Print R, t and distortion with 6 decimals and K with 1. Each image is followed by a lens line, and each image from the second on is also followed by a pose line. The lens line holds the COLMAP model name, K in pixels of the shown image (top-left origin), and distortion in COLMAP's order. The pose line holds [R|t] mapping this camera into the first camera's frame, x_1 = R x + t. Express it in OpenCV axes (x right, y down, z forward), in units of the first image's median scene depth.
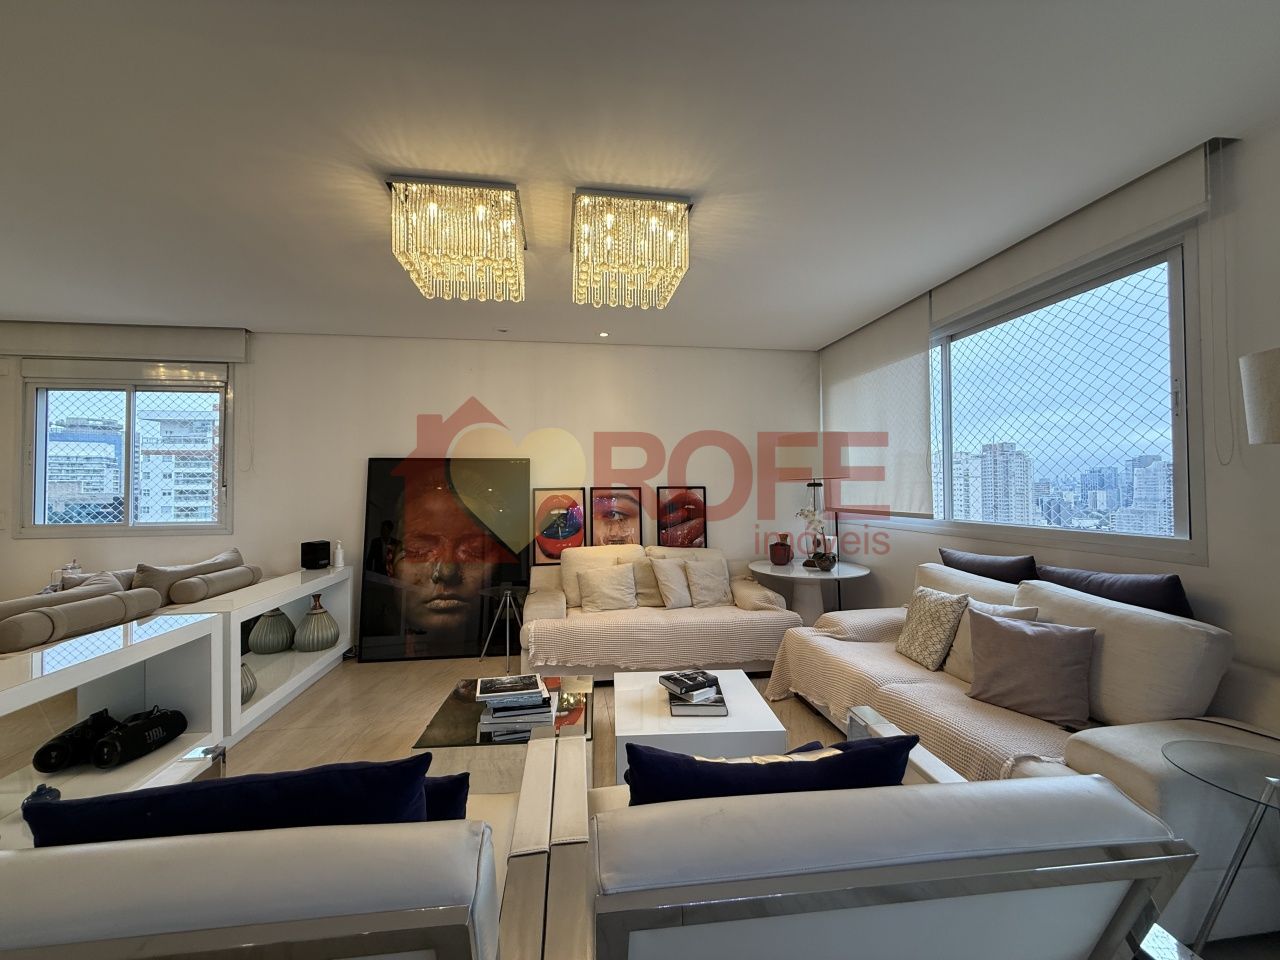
lens RADIAL K [[510.5, 0, 635.0], [0, 510.5, 477.0], [0, 0, 1]] dist [-0.000059, 0.000075]
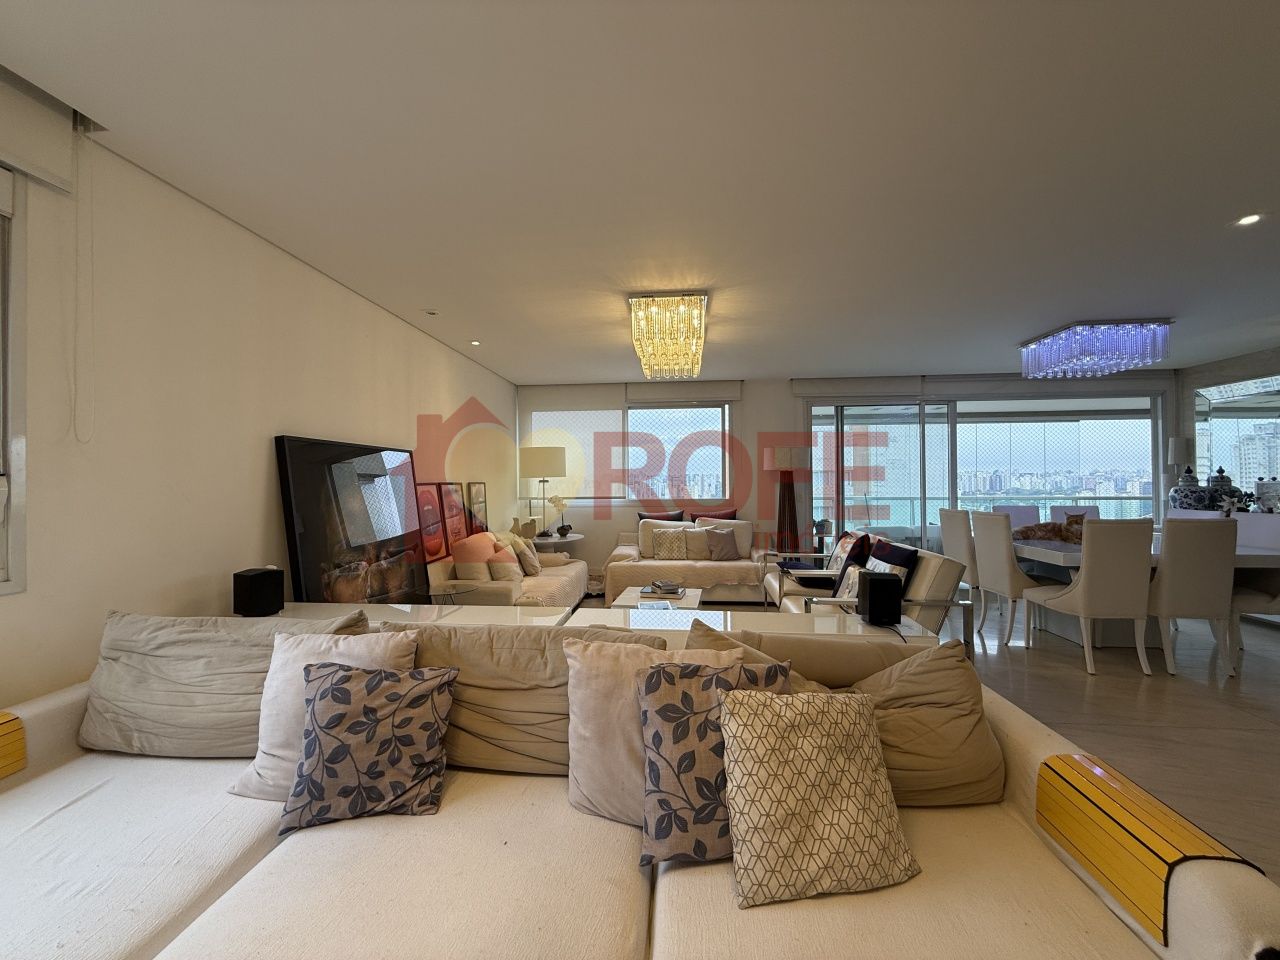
lens RADIAL K [[510.5, 0, 635.0], [0, 510.5, 477.0], [0, 0, 1]] dist [-0.000059, 0.000075]
pose [[0.230719, 0.014959, 0.972905, -1.072769], [-0.014767, 0.999820, -0.011871, 0.017020], [-0.972908, -0.011628, 0.230899, 0.420838]]
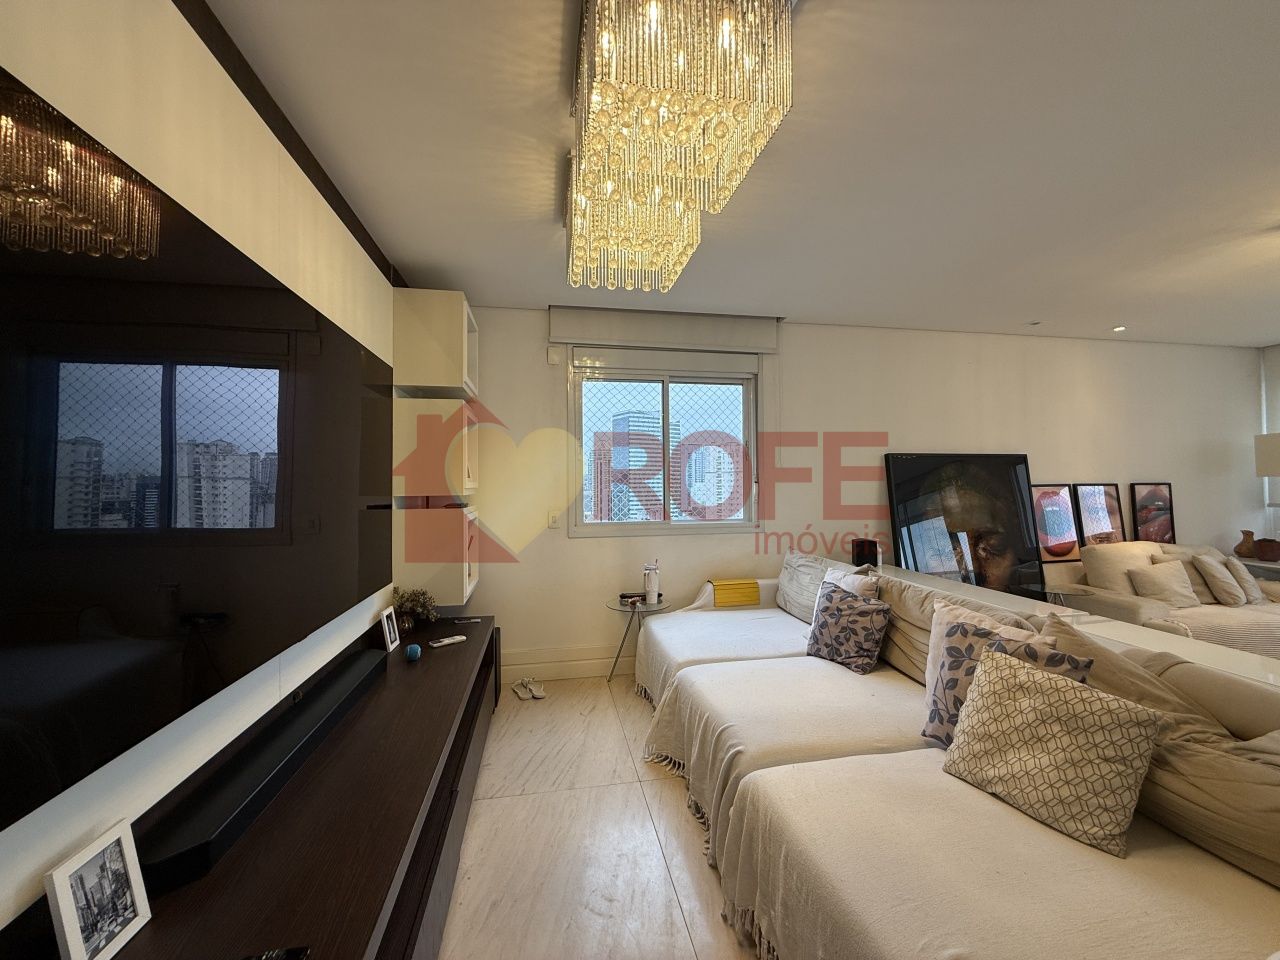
lens RADIAL K [[510.5, 0, 635.0], [0, 510.5, 477.0], [0, 0, 1]] dist [-0.000059, 0.000075]
pose [[0.999254, 0.001635, 0.038596, -1.062709], [-0.002020, 0.999949, 0.009924, -0.001172], [-0.038577, -0.009995, 0.999206, 0.047457]]
